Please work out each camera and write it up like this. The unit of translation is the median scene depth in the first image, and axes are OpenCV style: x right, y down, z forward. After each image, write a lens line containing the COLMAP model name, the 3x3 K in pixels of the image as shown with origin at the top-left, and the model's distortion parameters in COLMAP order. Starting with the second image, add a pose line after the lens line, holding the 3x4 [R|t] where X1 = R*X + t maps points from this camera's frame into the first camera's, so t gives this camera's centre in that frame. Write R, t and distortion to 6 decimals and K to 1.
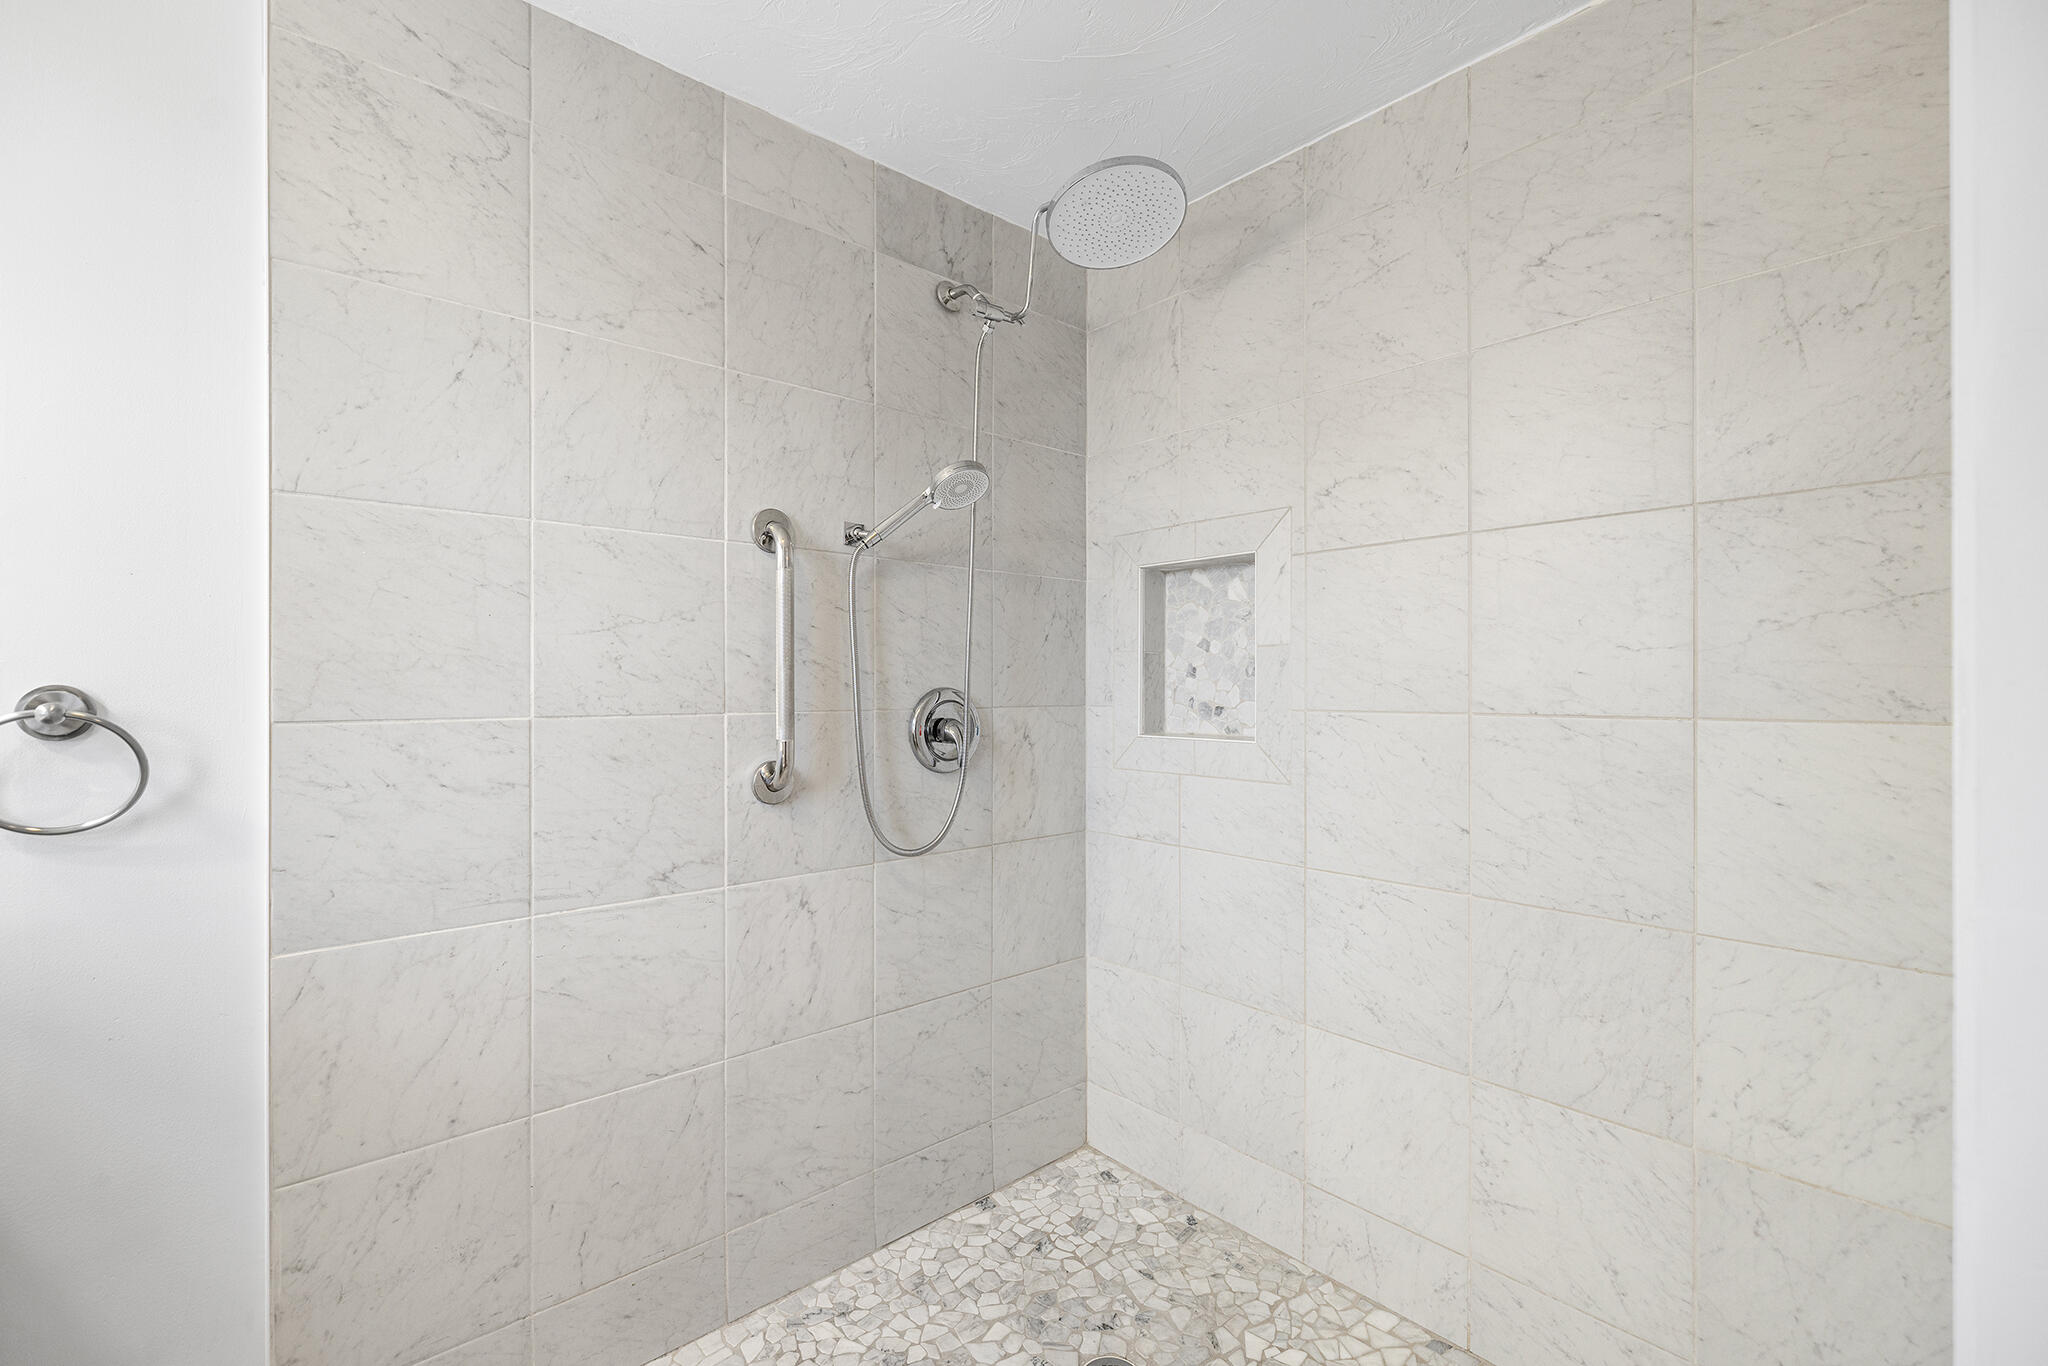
lens RADIAL K [[877.7, 0, 1022.6], [0, 877.7, 684.6], [0, 0, 1]] dist [-0.000780, 0.000627]
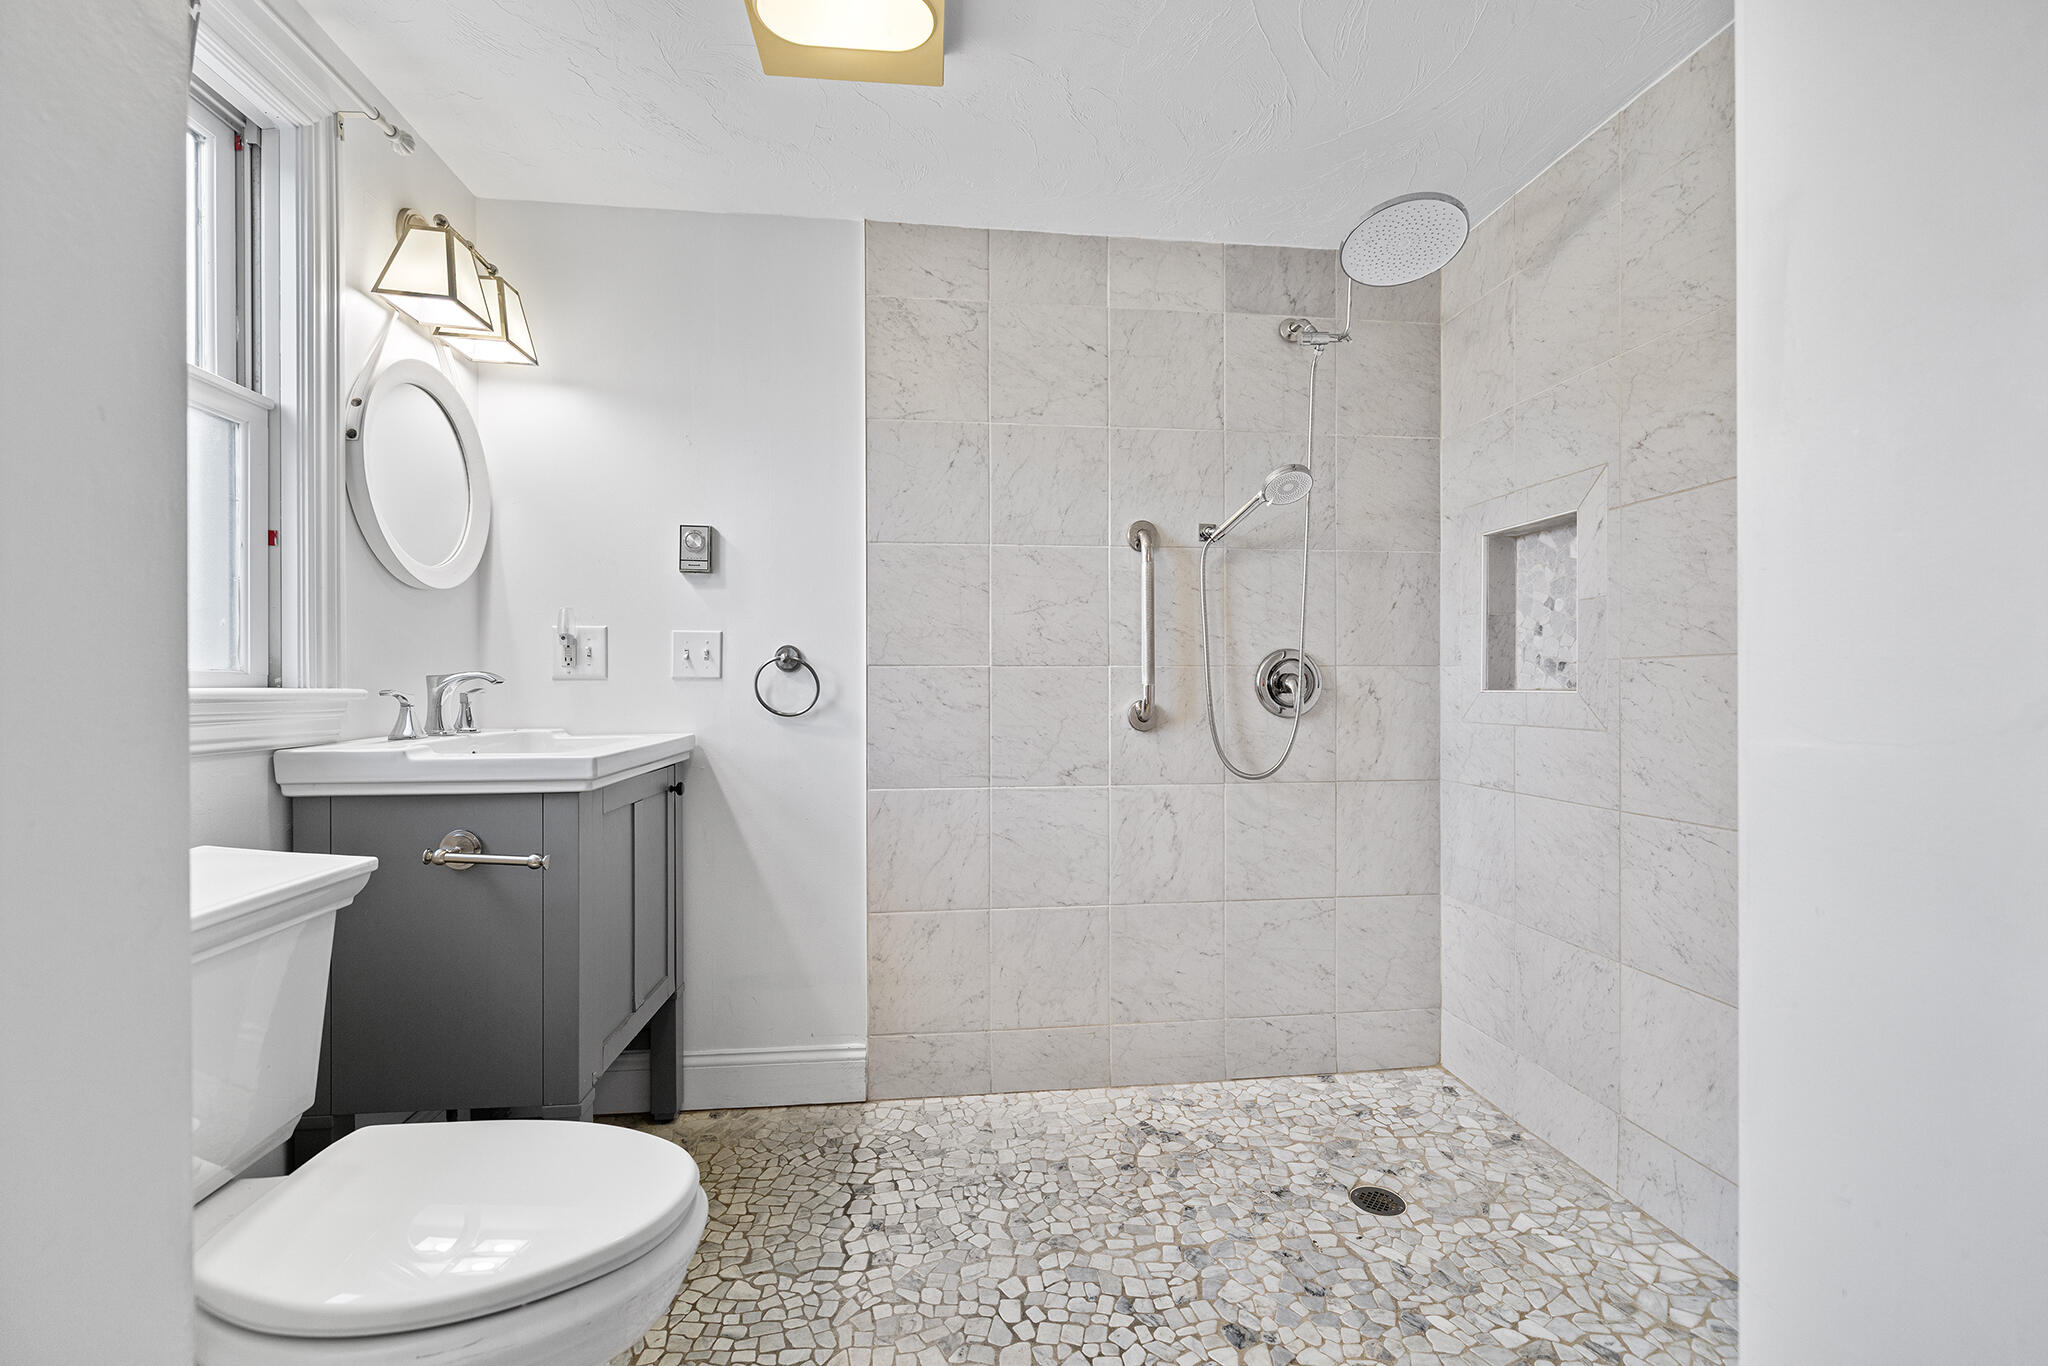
lens RADIAL K [[877.7, 0, 1023.8], [0, 877.7, 684.7], [0, 0, 1]] dist [-0.000780, 0.000627]
pose [[0.826157, -0.003538, -0.563430, 0.337852], [0.003396, 0.999993, -0.001300, 0.061231], [0.563430, -0.000839, 0.826163, -0.257359]]
